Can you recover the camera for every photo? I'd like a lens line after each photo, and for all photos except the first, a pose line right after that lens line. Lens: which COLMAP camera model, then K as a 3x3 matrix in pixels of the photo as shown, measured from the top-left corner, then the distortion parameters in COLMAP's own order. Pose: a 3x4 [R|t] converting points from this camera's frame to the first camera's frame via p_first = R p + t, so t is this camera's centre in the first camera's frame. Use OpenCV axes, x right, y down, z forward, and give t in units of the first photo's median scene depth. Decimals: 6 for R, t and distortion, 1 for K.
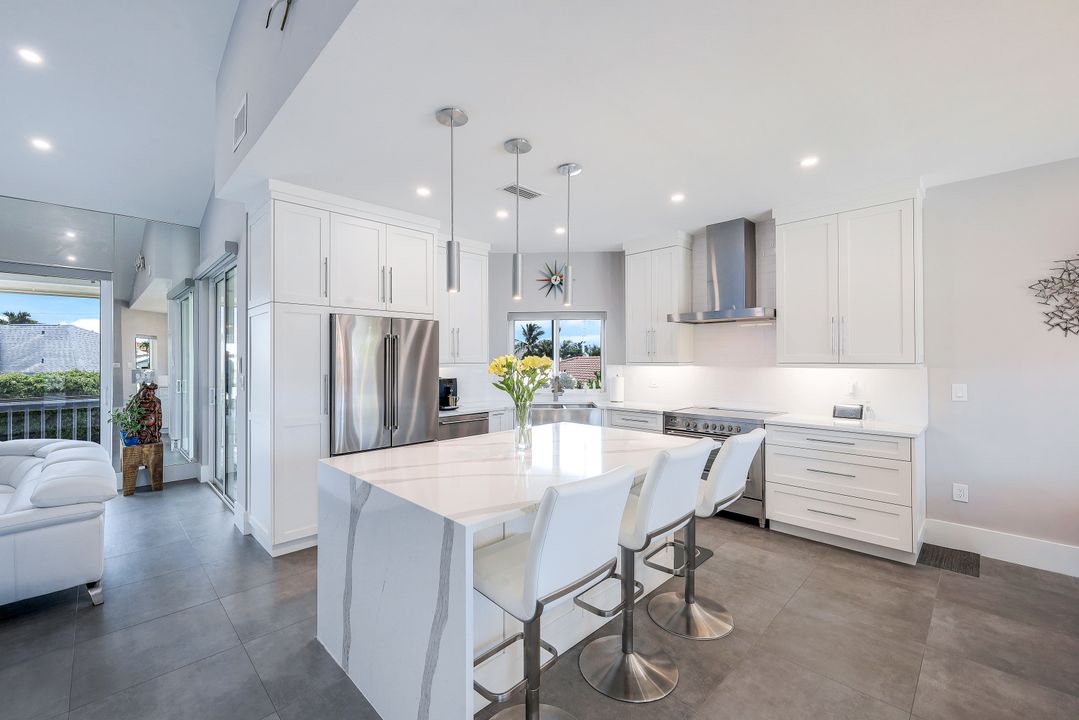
lens RADIAL K [[445.8, 0, 530.2], [0, 445.8, 358.6], [0, 0, 1]] dist [0.000101, -0.000048]
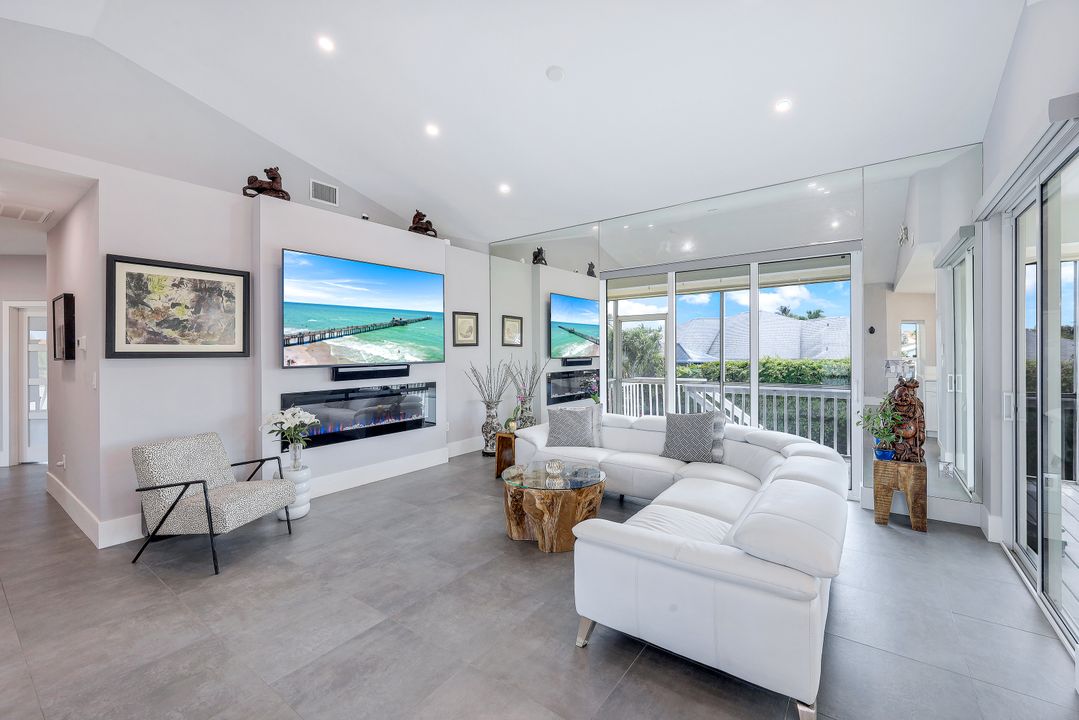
lens RADIAL K [[447.8, 0, 537.4], [0, 447.8, 349.2], [0, 0, 1]] dist [-0.000314, 0.000406]
pose [[0.155069, -0.000262, -0.987904, -0.221448], [0.006376, 0.999979, 0.000735, 0.001475], [0.987883, -0.006412, 0.155067, 0.285860]]
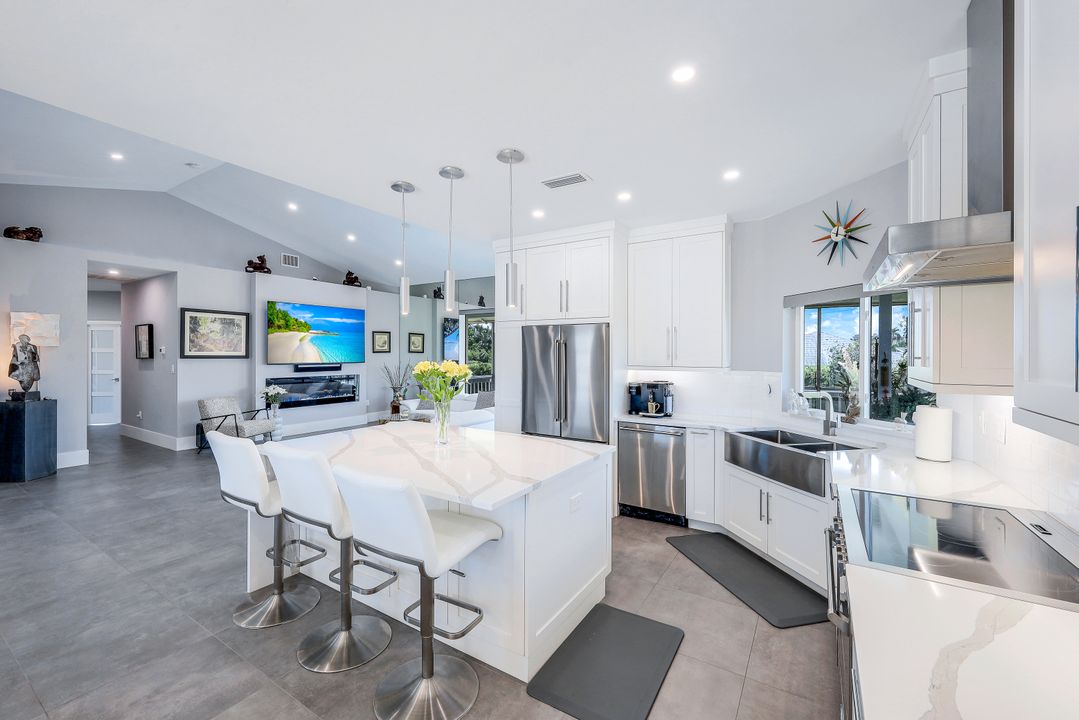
lens RADIAL K [[440.7, 0, 538.8], [0, 440.7, 356.6], [0, 0, 1]] dist [-0.000319, -0.000059]
pose [[0.235897, 0.011330, -0.971712, 0.575877], [-0.006718, 0.999927, 0.010029, -0.015003], [0.971755, 0.004162, 0.235956, 0.498190]]
